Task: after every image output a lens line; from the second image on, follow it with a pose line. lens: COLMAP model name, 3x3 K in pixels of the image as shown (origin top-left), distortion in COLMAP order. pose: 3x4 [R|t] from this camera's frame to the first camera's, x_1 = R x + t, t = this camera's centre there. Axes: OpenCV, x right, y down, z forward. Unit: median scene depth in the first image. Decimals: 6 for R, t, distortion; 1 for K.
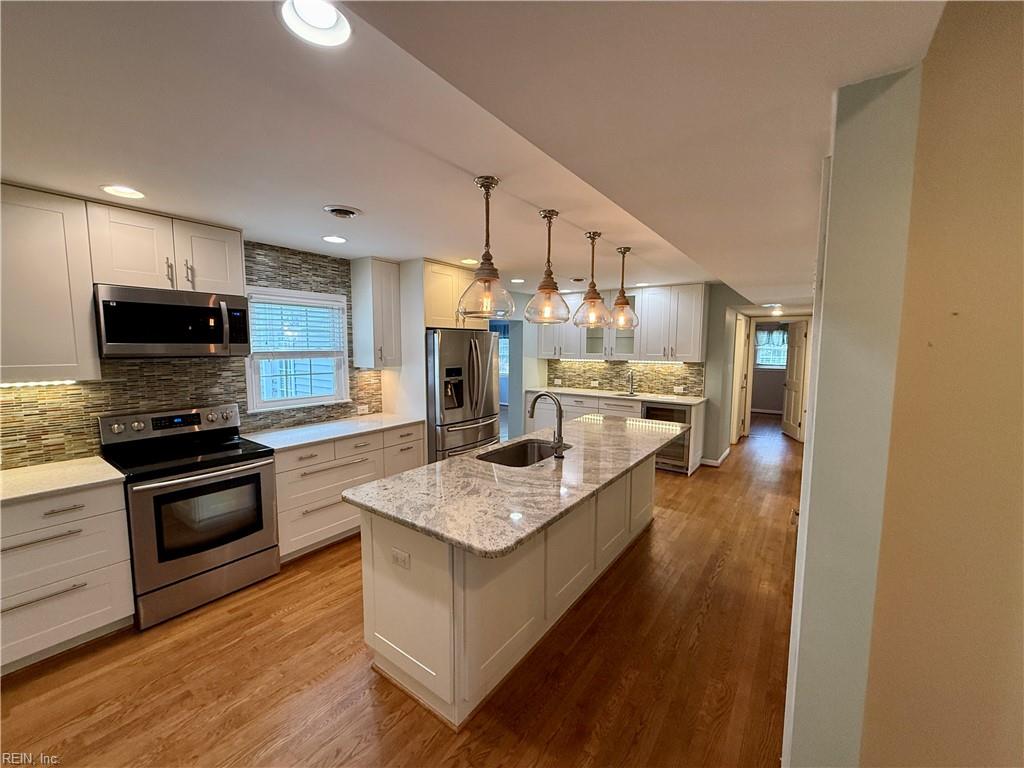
lens RADIAL K [[407.7, 0, 512.0], [0, 407.7, 384.0], [0, 0, 1]] dist [-0.007876, 0.000087]
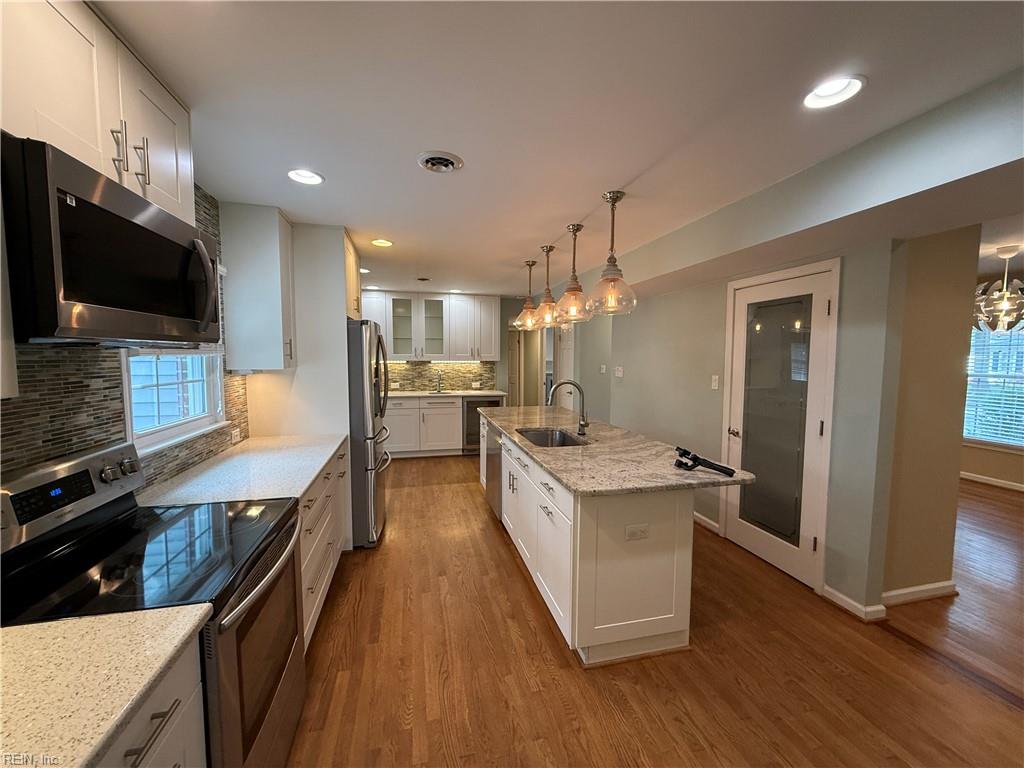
lens RADIAL K [[407.7, 0, 512.0], [0, 407.7, 384.0], [0, 0, 1]] dist [-0.007876, 0.000087]
pose [[0.643967, -0.055382, 0.763046, -0.626076], [0.068970, 0.997518, 0.014194, 0.001962], [-0.761938, 0.043487, 0.646188, 0.264997]]
